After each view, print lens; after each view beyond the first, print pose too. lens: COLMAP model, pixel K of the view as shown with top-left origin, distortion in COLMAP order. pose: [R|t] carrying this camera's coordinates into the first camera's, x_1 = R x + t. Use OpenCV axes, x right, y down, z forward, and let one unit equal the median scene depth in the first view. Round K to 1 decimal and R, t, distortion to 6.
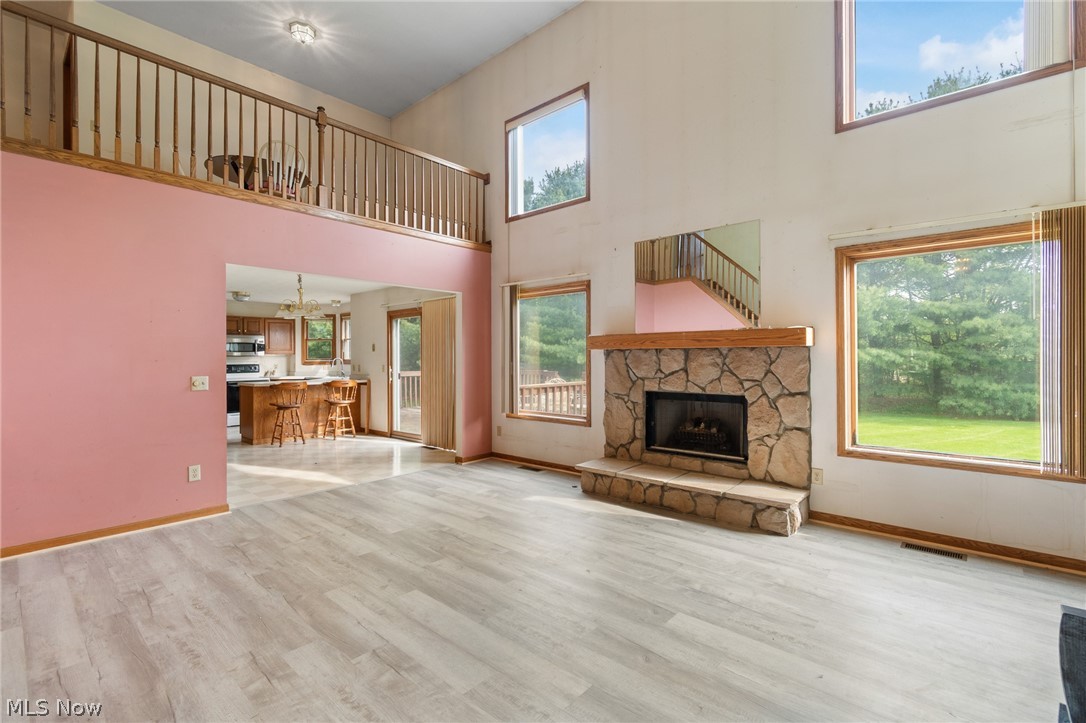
lens RADIAL K [[484.5, 0, 552.5], [0, 484.5, 358.4], [0, 0, 1]] dist [0.001620, -0.003154]
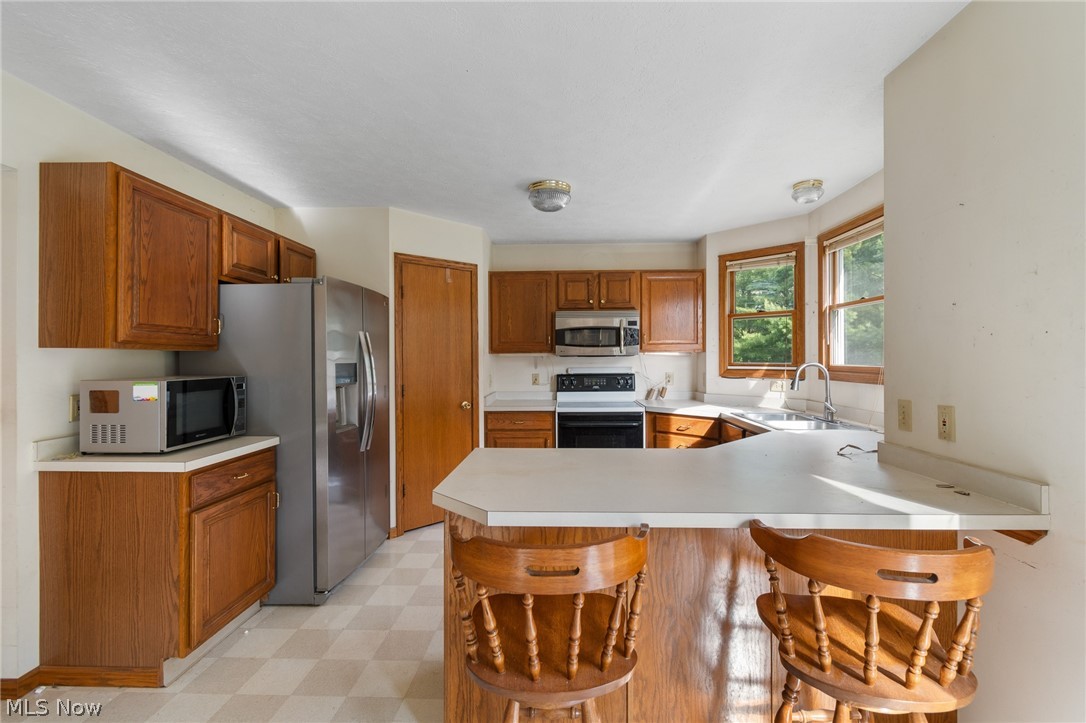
lens RADIAL K [[478.3, 0, 560.1], [0, 478.3, 354.1], [0, 0, 1]] dist [0.000943, -0.000073]
pose [[0.646558, -0.001386, -0.762864, -0.673100], [-0.001609, 0.999994, -0.003181, -0.010968], [0.762863, 0.003284, 0.646552, 1.451136]]
